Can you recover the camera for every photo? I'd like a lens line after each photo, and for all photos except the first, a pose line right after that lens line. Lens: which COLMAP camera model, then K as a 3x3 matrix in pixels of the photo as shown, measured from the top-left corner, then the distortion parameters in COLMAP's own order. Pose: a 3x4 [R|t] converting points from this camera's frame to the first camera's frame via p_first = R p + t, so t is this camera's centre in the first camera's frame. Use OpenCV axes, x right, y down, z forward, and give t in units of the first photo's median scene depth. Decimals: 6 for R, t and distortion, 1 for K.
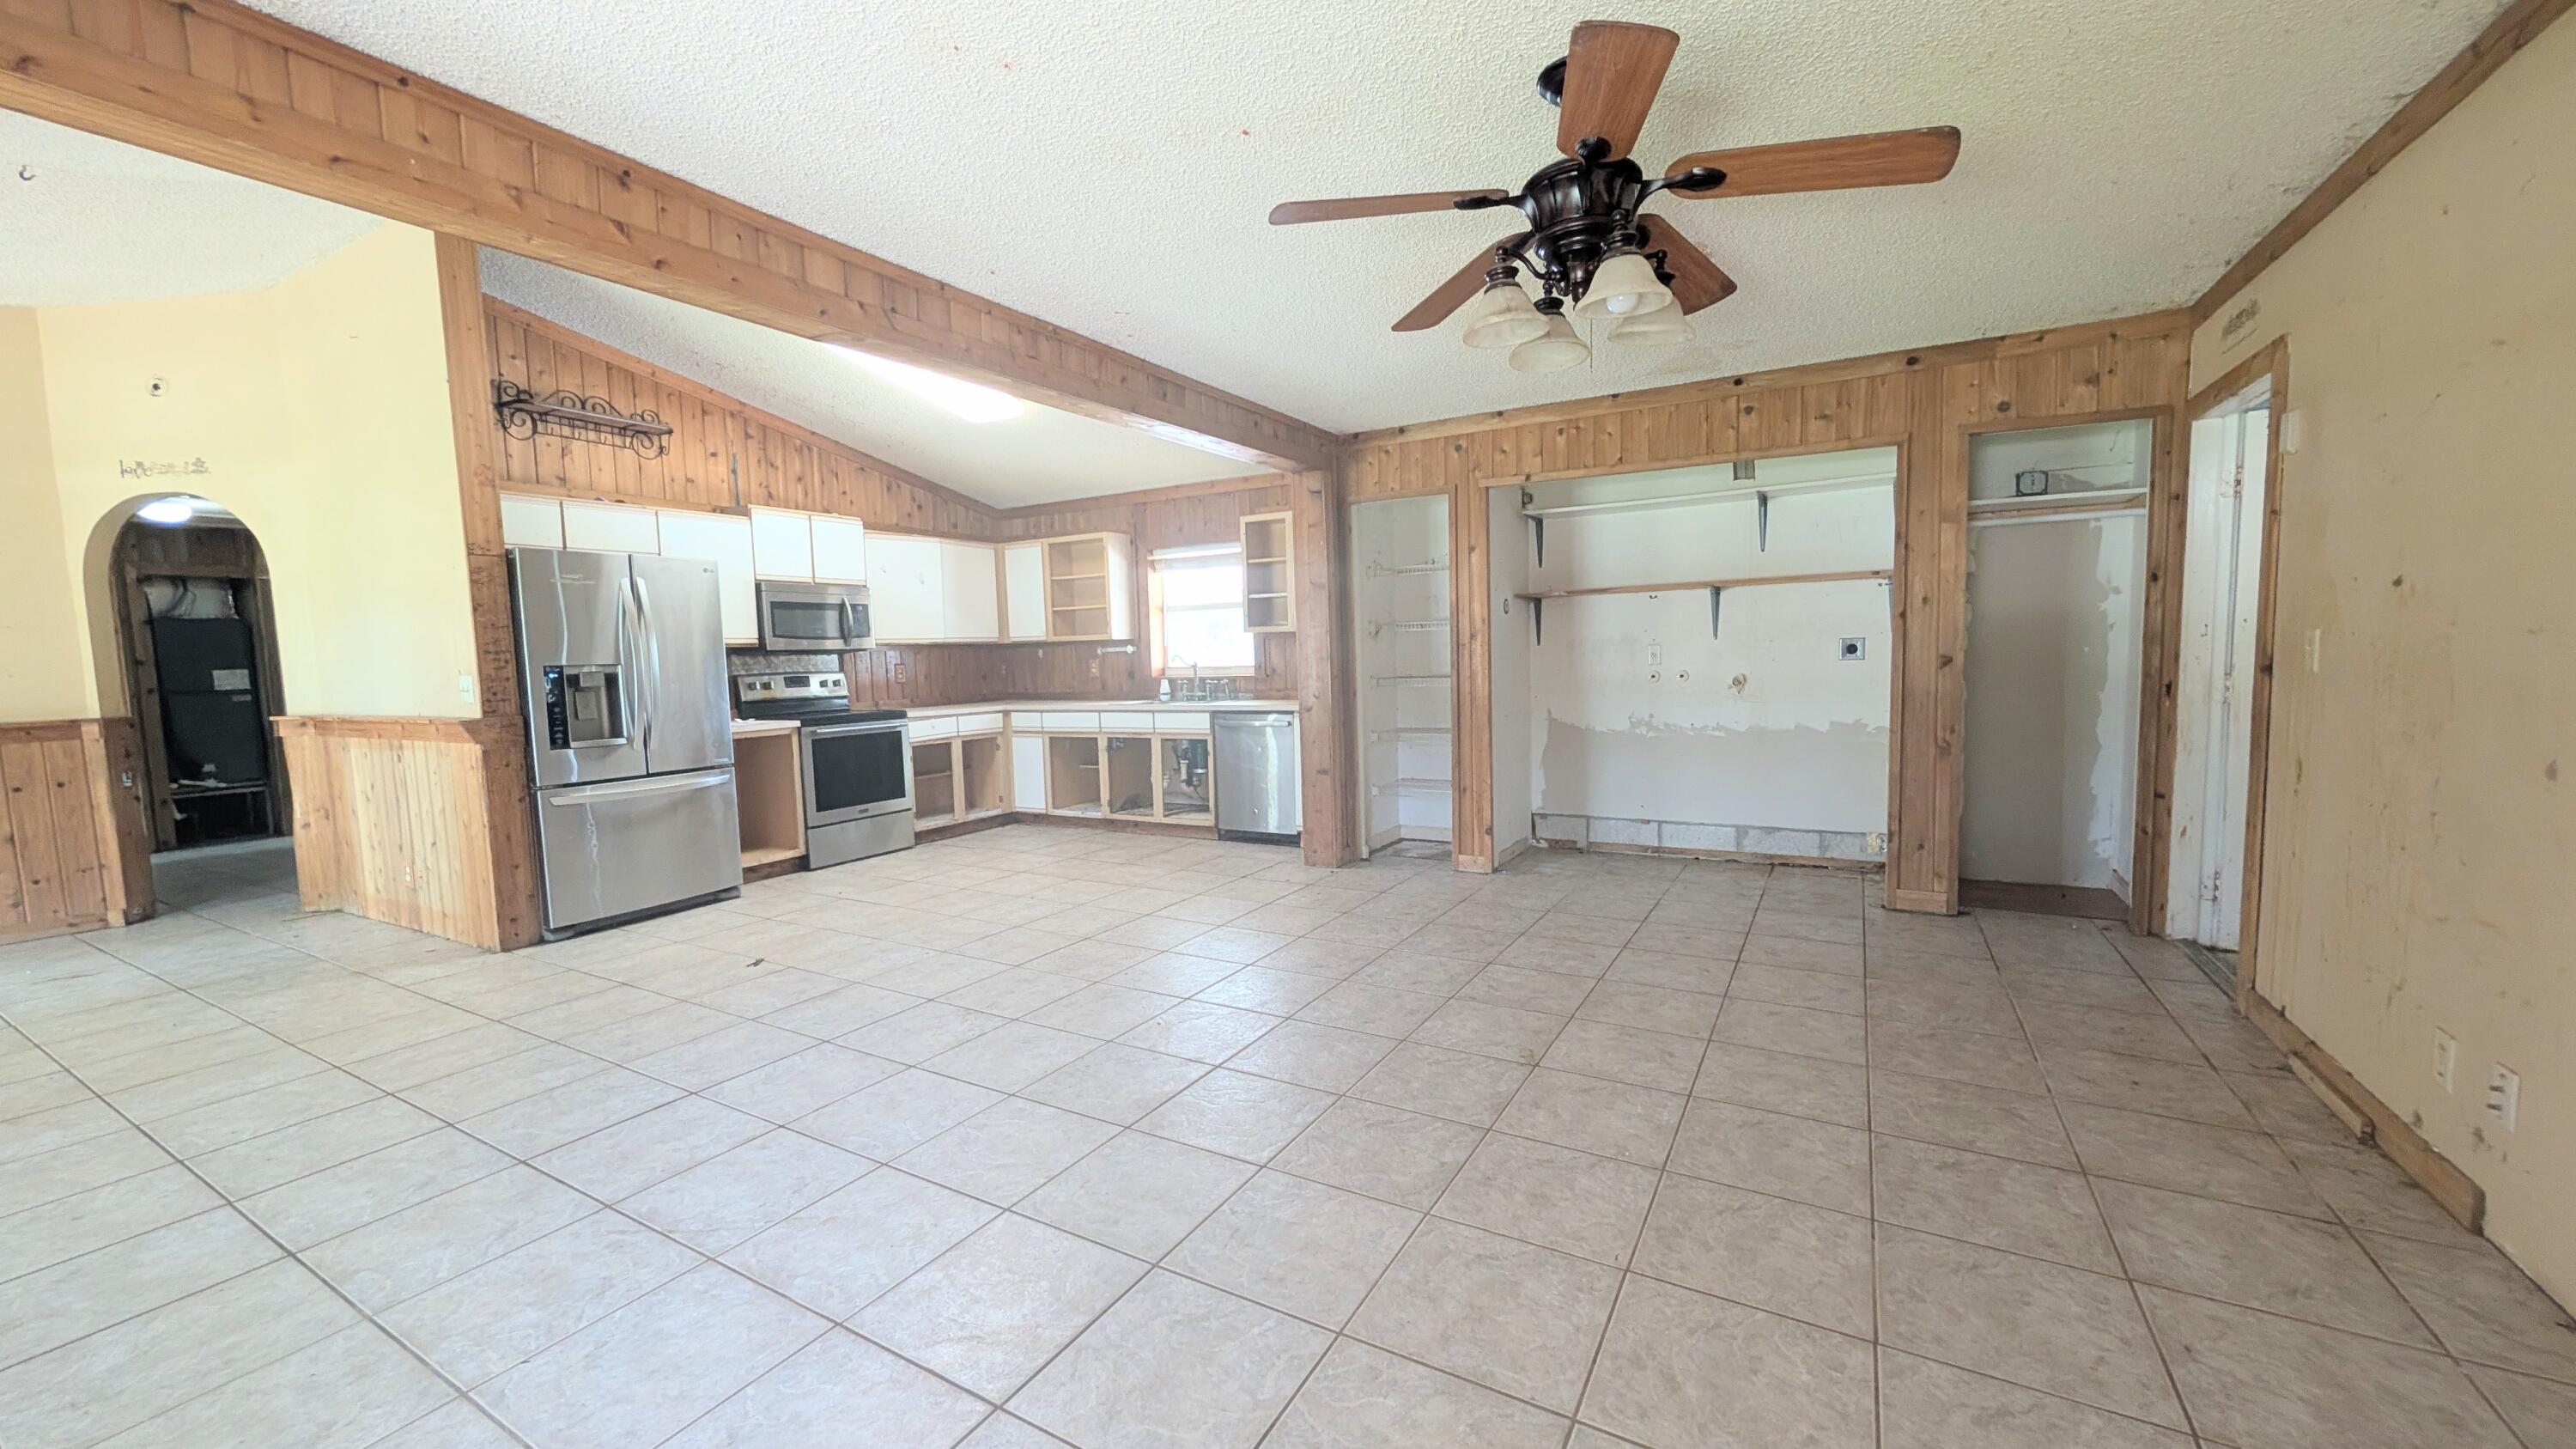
lens RADIAL K [[971.7, 0, 1289.0], [0, 971.7, 728.7], [0, 0, 1]] dist [-0.002424, 0.000368]
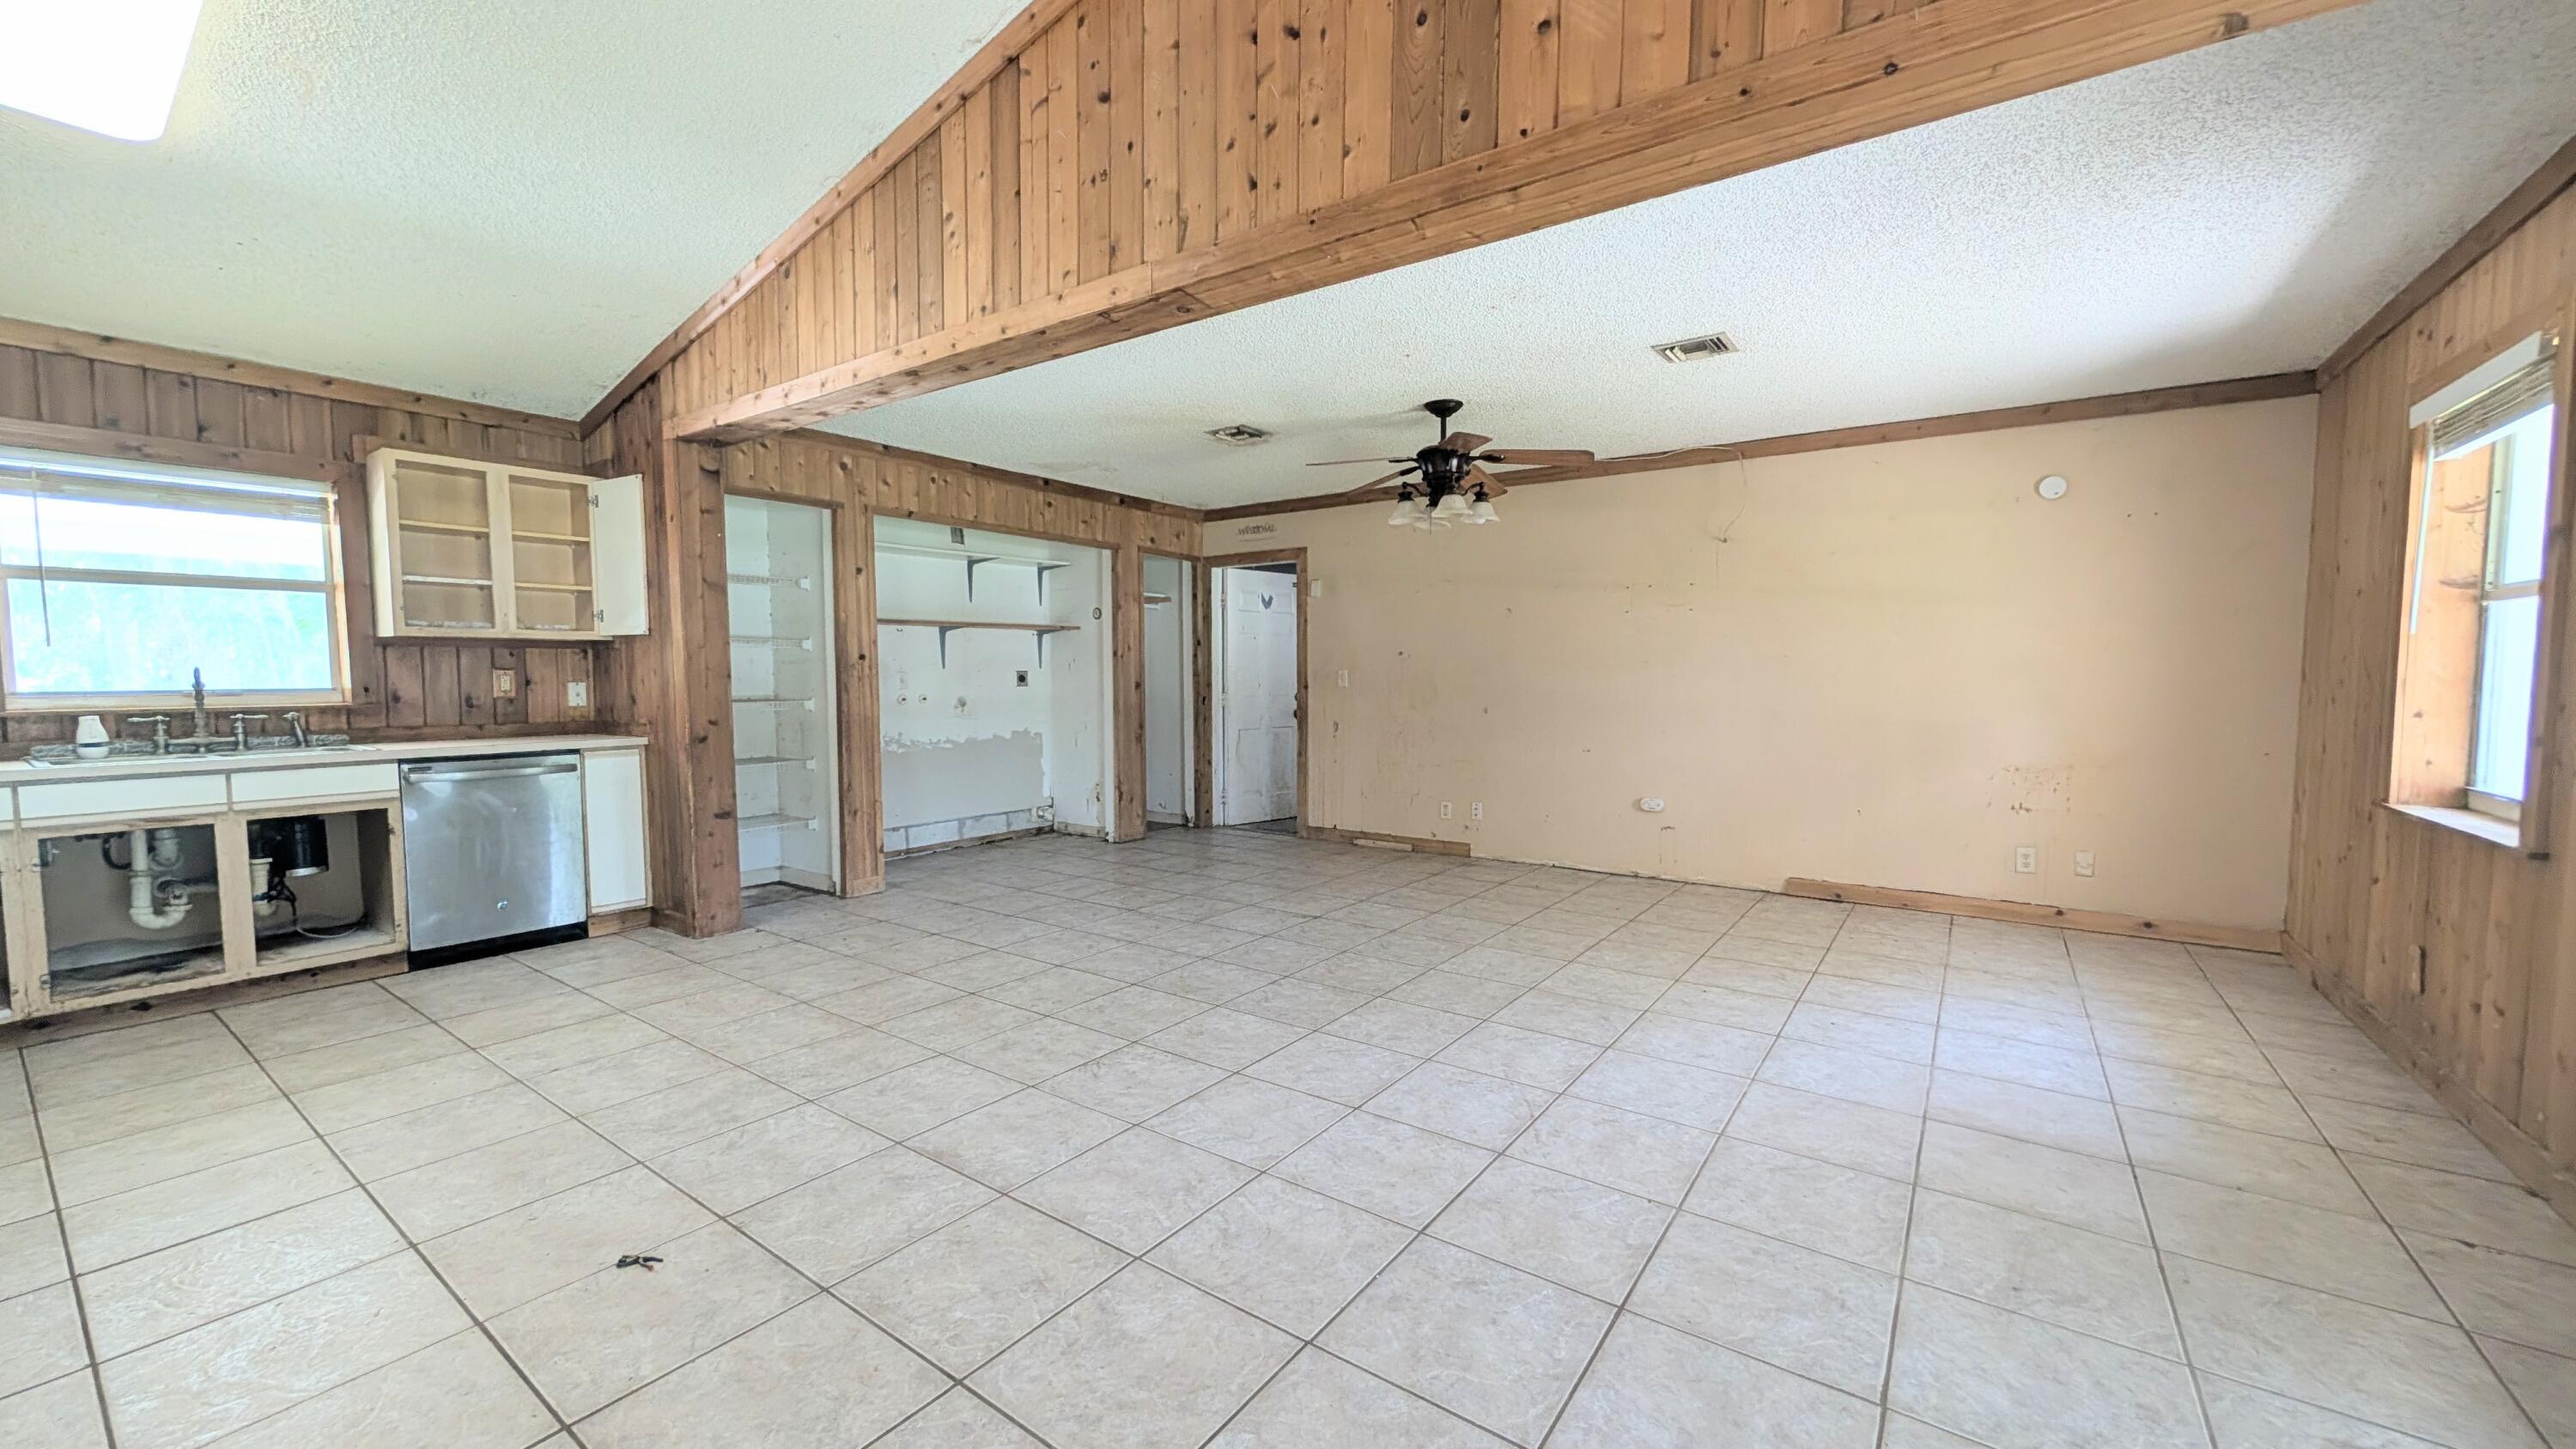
lens RADIAL K [[971.7, 0, 1282.9], [0, 971.7, 740.2], [0, 0, 1]] dist [-0.002424, 0.000368]
pose [[0.100917, -0.039889, 0.994095, -0.745326], [0.078443, 0.996404, 0.032018, -0.007935], [-0.991798, 0.074749, 0.103683, 0.458168]]
